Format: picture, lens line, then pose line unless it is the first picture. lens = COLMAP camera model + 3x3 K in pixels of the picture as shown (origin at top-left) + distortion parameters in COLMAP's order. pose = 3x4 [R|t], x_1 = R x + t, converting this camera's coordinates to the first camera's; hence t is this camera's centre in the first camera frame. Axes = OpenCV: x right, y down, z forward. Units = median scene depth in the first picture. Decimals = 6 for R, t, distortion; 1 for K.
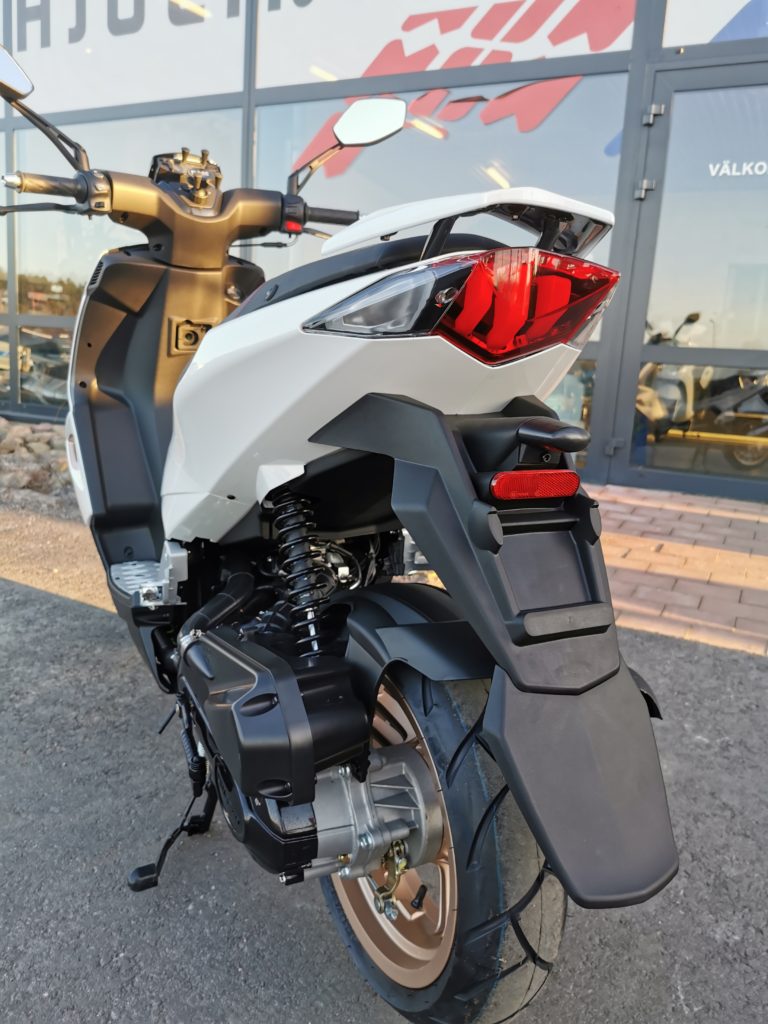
lens RADIAL K [[772.9, 0, 387.6], [0, 772.9, 517.1], [0, 0, 1]] dist [0.029387, -0.051145]
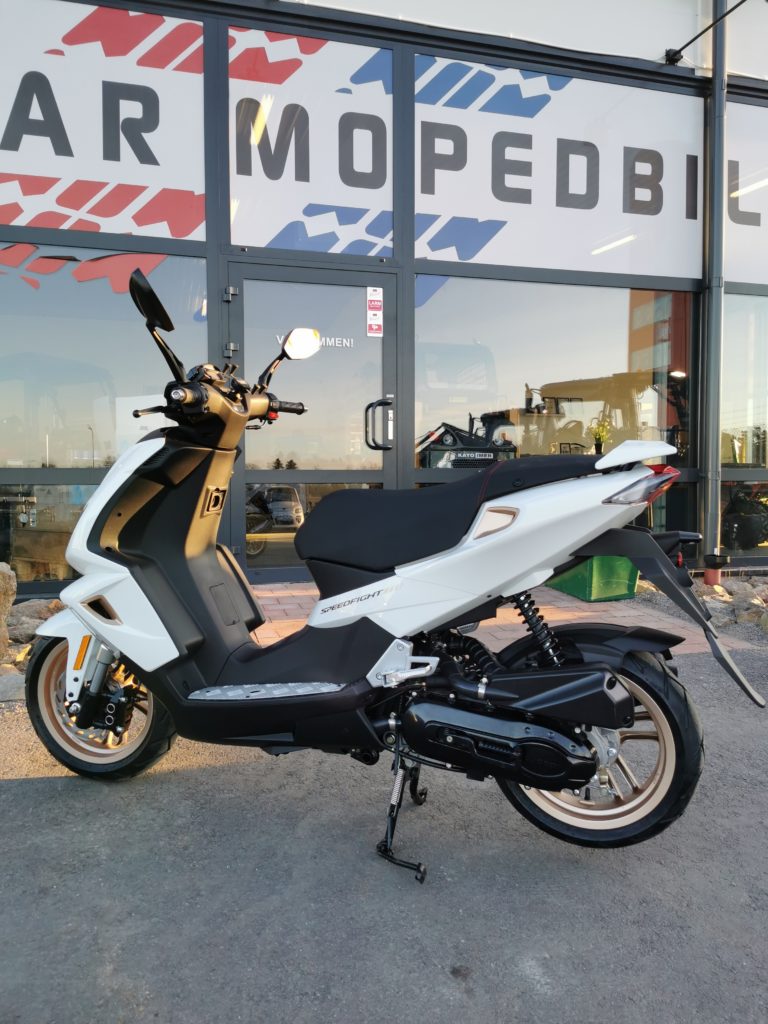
lens RADIAL K [[772.9, 0, 389.9], [0, 772.9, 512.8], [0, 0, 1]] dist [0.029387, -0.051145]
pose [[0.745328, -0.081289, 0.661723, -0.313715], [0.177626, 0.980876, -0.079573, -0.022448], [-0.642600, 0.176847, 0.745514, -0.041073]]
